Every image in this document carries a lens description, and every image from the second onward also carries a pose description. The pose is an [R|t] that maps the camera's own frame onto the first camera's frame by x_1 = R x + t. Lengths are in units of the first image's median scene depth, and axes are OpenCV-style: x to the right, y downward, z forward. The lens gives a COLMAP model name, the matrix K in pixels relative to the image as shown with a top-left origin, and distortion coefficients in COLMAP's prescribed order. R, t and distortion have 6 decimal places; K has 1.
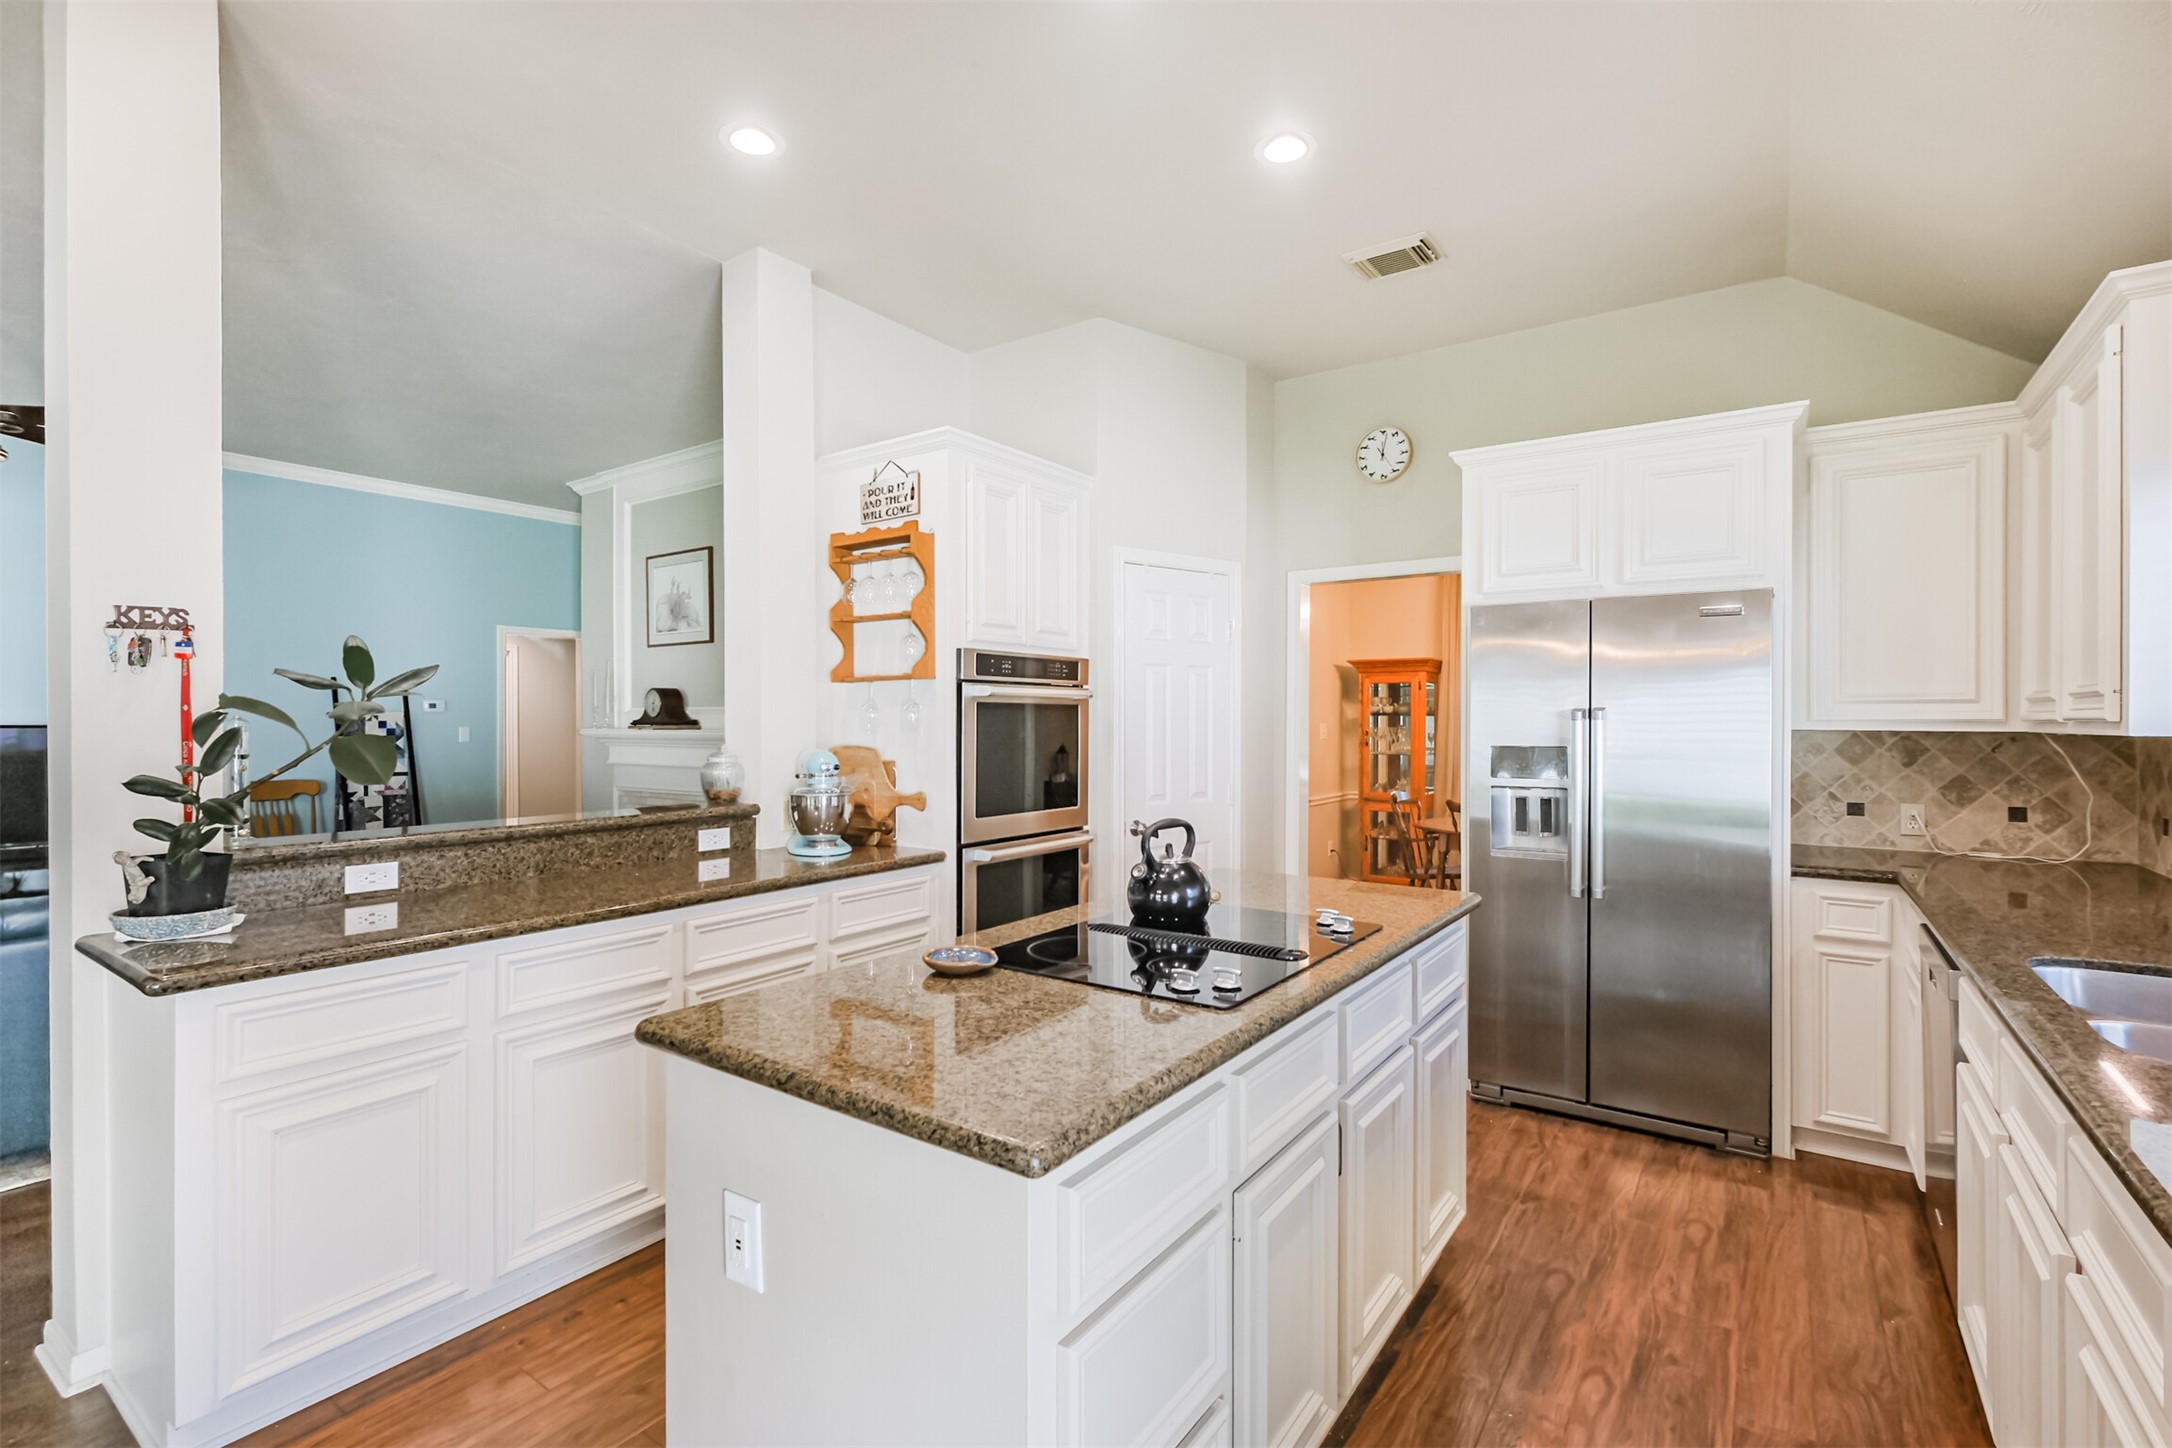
lens RADIAL K [[962.9, 0, 1089.4], [0, 962.9, 716.9], [0, 0, 1]] dist [-0.001623, -0.000051]
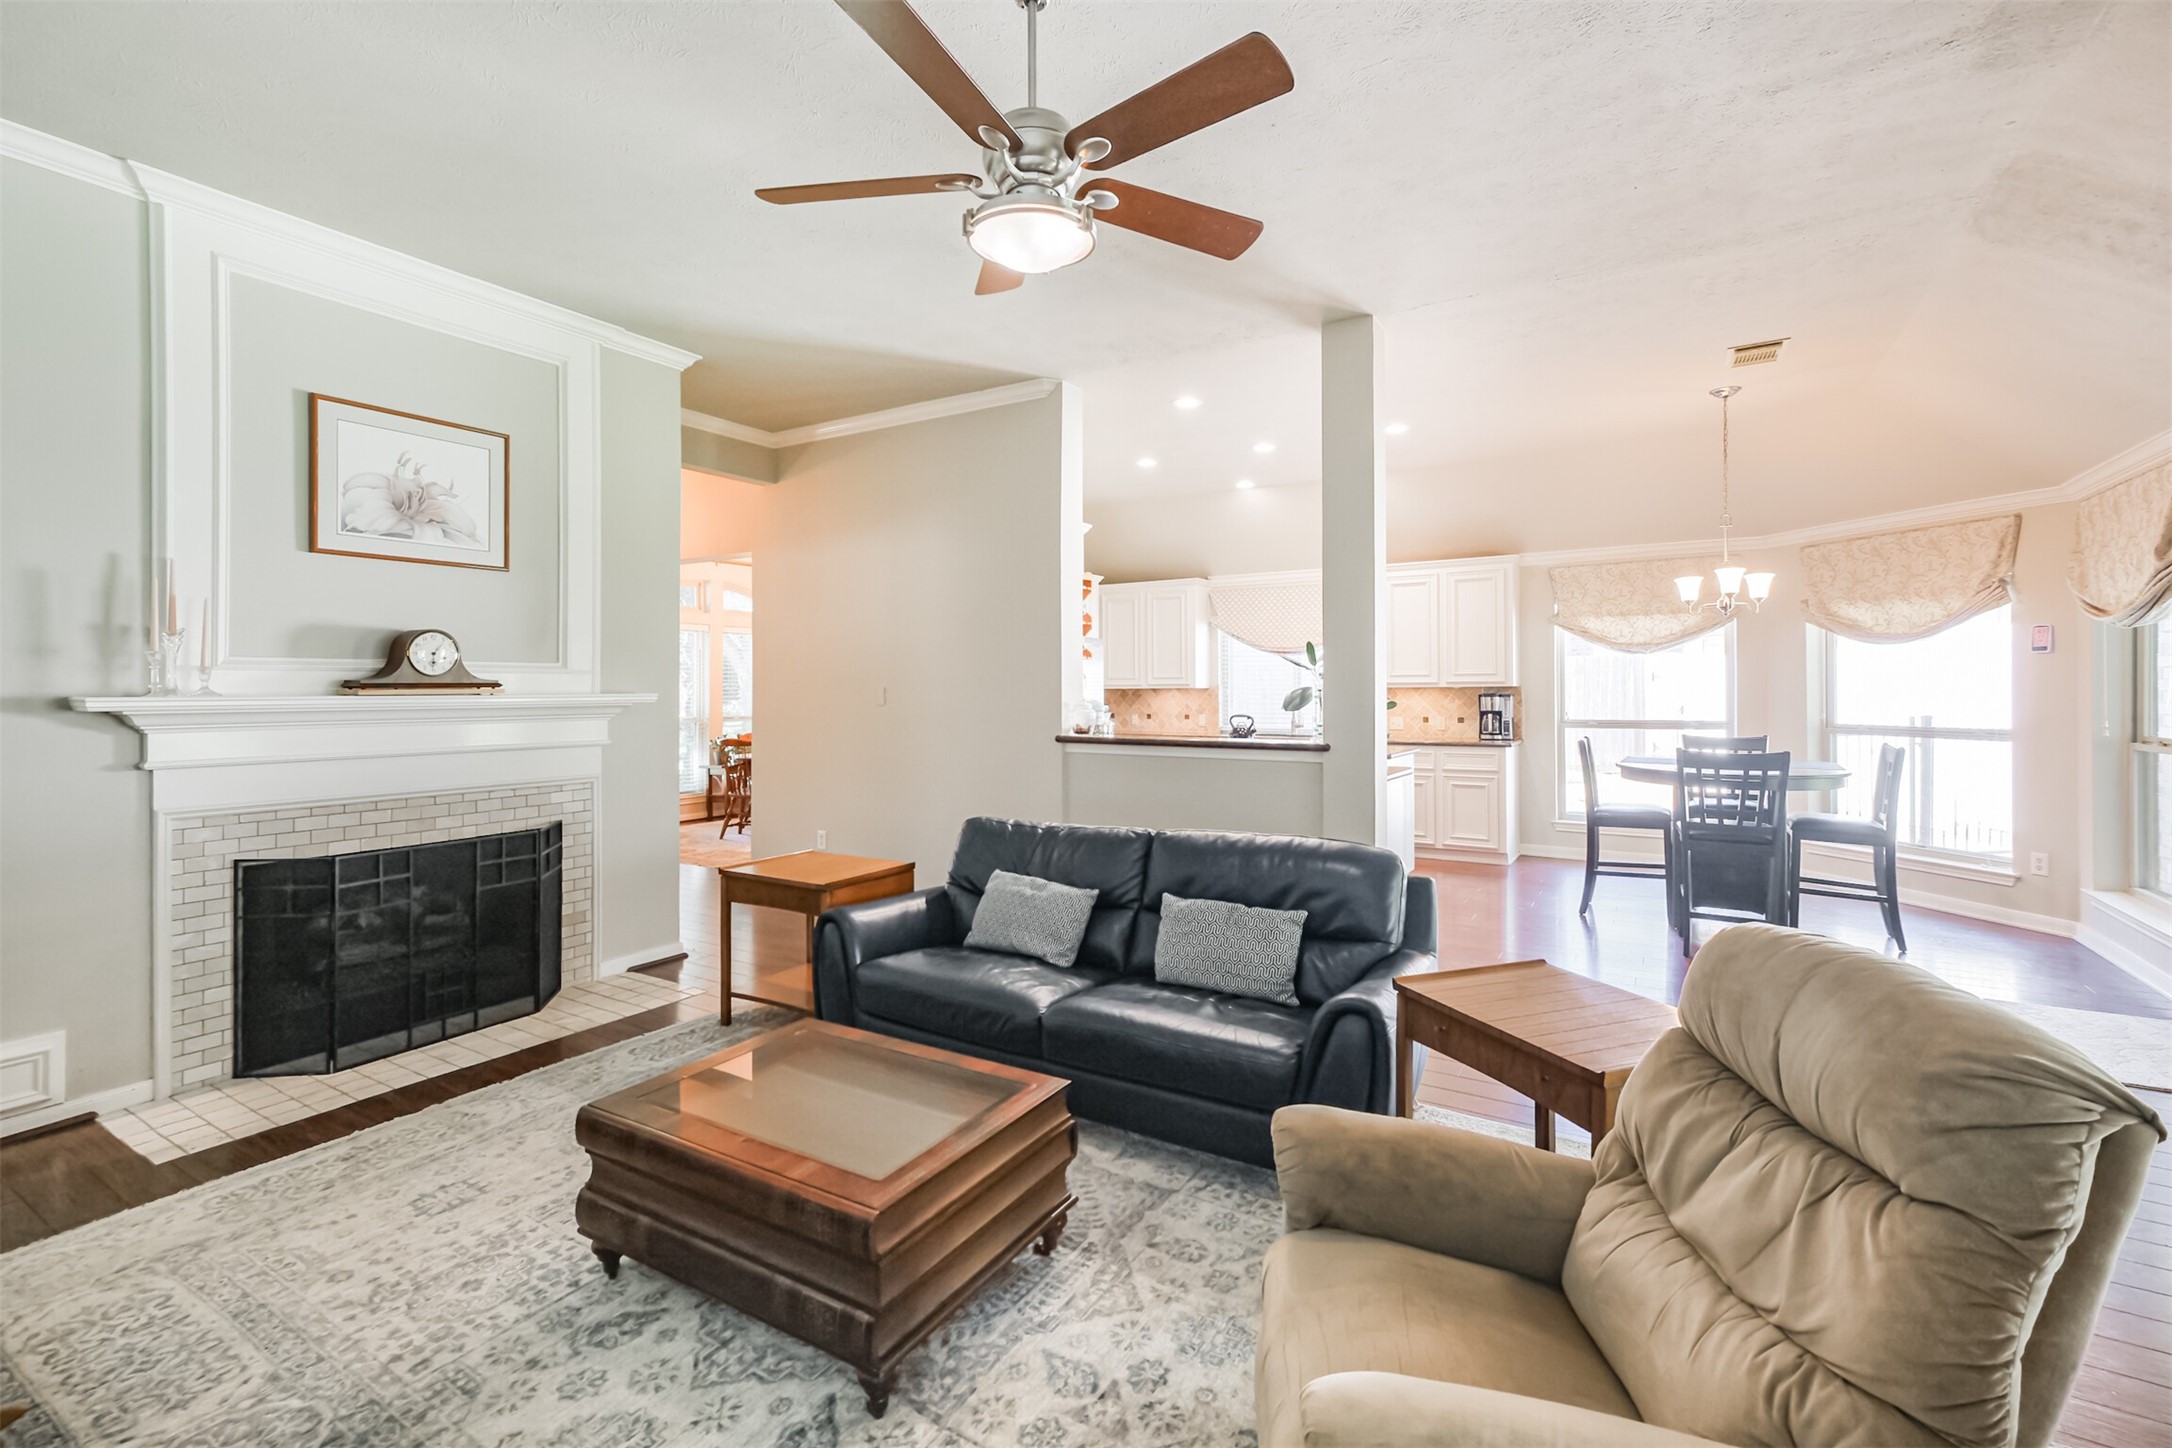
lens RADIAL K [[947.1, 0, 1089.6], [0, 947.1, 689.5], [0, 0, 1]] dist [0.005523, 0.000429]
pose [[-0.056070, -0.000114, 0.998427, -1.984373], [0.000980, 1.000000, 0.000169, 0.015989], [-0.998426, 0.000988, -0.056070, 1.101653]]
